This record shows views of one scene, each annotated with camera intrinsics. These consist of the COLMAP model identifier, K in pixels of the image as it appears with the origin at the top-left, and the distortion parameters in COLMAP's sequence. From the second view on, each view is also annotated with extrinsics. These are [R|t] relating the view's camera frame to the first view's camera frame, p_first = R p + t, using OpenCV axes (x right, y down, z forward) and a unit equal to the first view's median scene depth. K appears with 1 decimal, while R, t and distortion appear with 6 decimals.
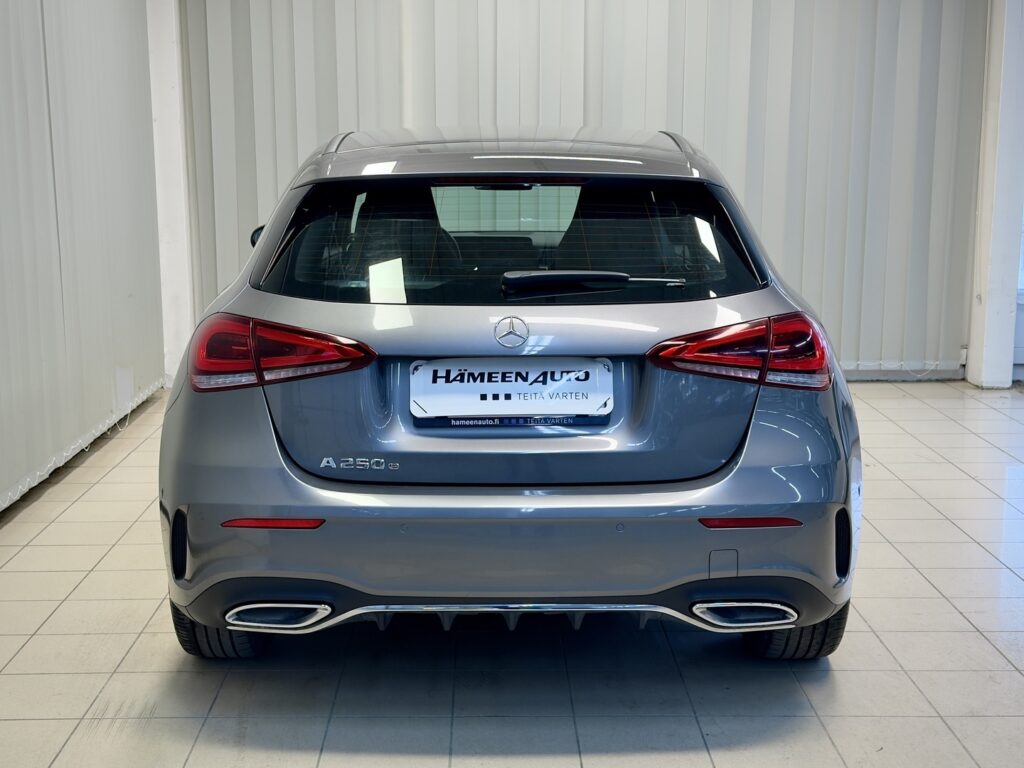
lens RADIAL K [[1442.4, 0, 504.7], [0, 1442.4, 387.3], [0, 0, 1]] dist [0.086014, 0.040356]
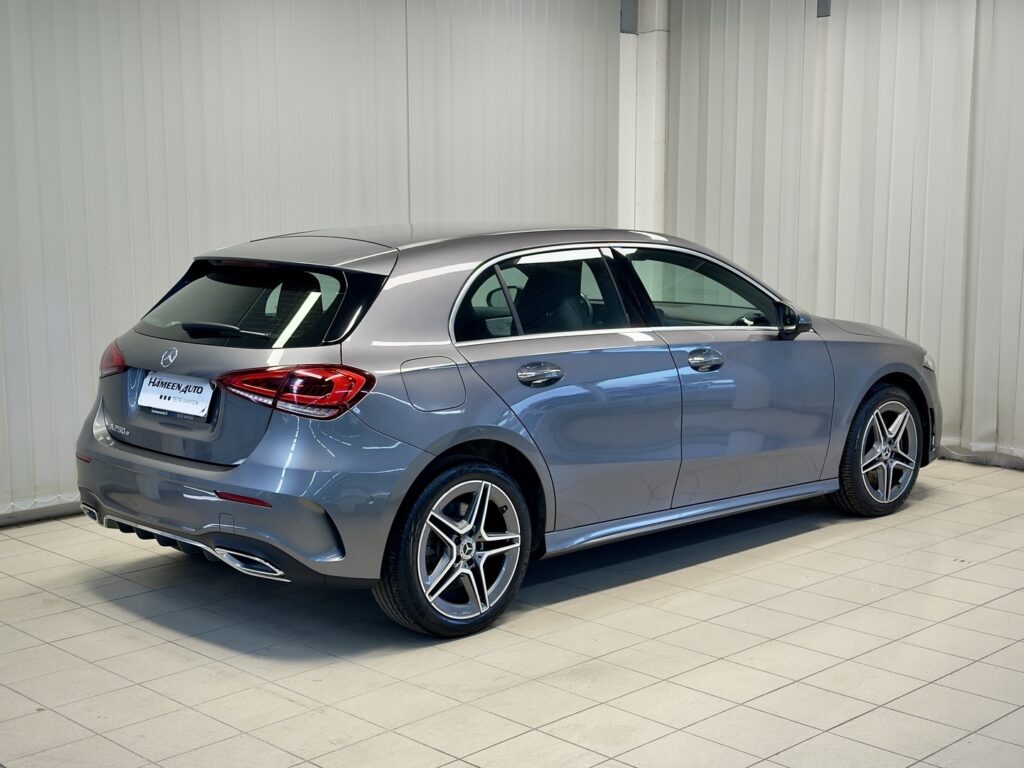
lens RADIAL K [[1411.4, 0, 516.8], [0, 1411.4, 383.7], [0, 0, 1]] dist [0.105305, 0.006633]
pose [[0.689237, 0.094937, -0.718290, 1.369260], [-0.121414, 0.992493, 0.014676, -0.077912], [0.714291, 0.077095, 0.695589, 0.180193]]
